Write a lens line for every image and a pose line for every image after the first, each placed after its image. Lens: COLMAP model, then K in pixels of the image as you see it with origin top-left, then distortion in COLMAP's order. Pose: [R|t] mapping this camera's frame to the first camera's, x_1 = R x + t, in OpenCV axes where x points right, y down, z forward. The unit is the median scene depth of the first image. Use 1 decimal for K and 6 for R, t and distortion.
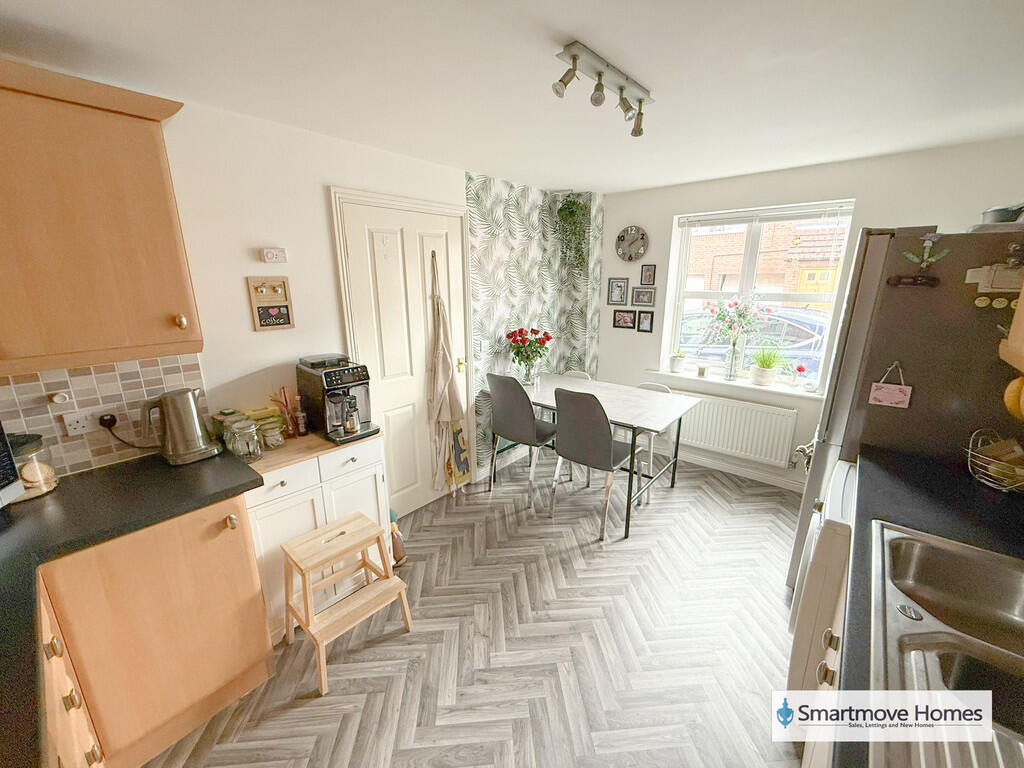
lens RADIAL K [[408.3, 0, 511.1], [0, 408.3, 384.1], [0, 0, 1]] dist [-0.002864, -0.000558]
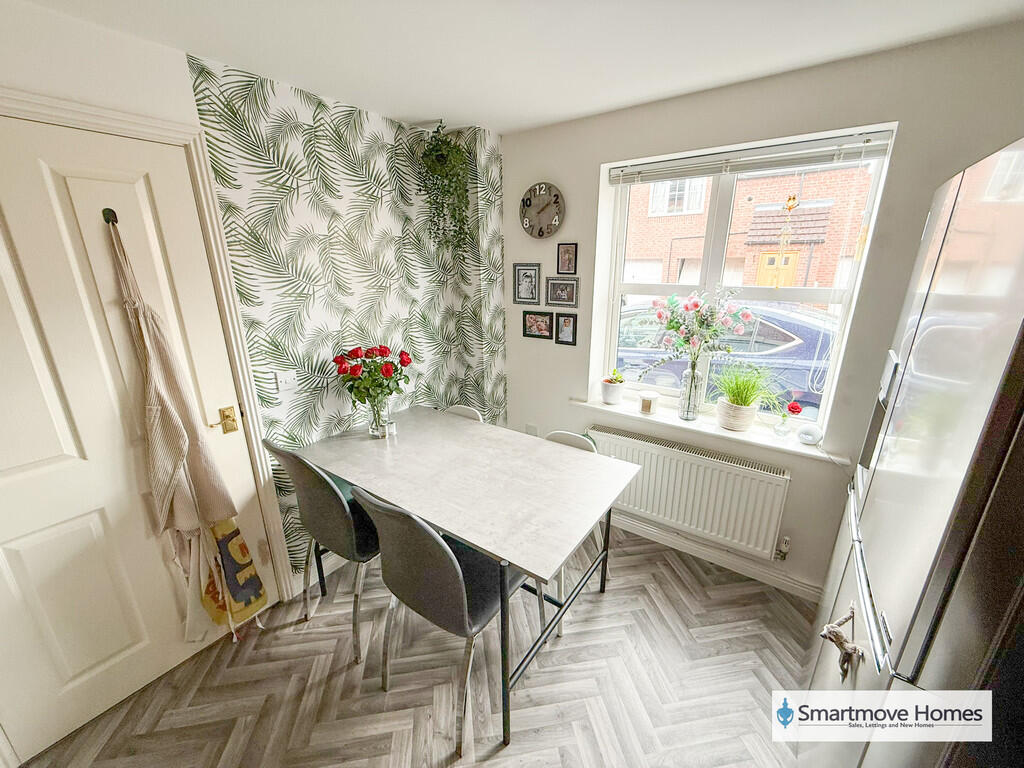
lens RADIAL K [[408.3, 0, 511.8], [0, 408.3, 384.1], [0, 0, 1]] dist [-0.002864, -0.000558]
pose [[0.996413, -0.024616, 0.080959, 0.199232], [0.021767, 0.999119, 0.035882, -0.096471], [-0.081771, -0.033991, 0.996071, 0.364357]]
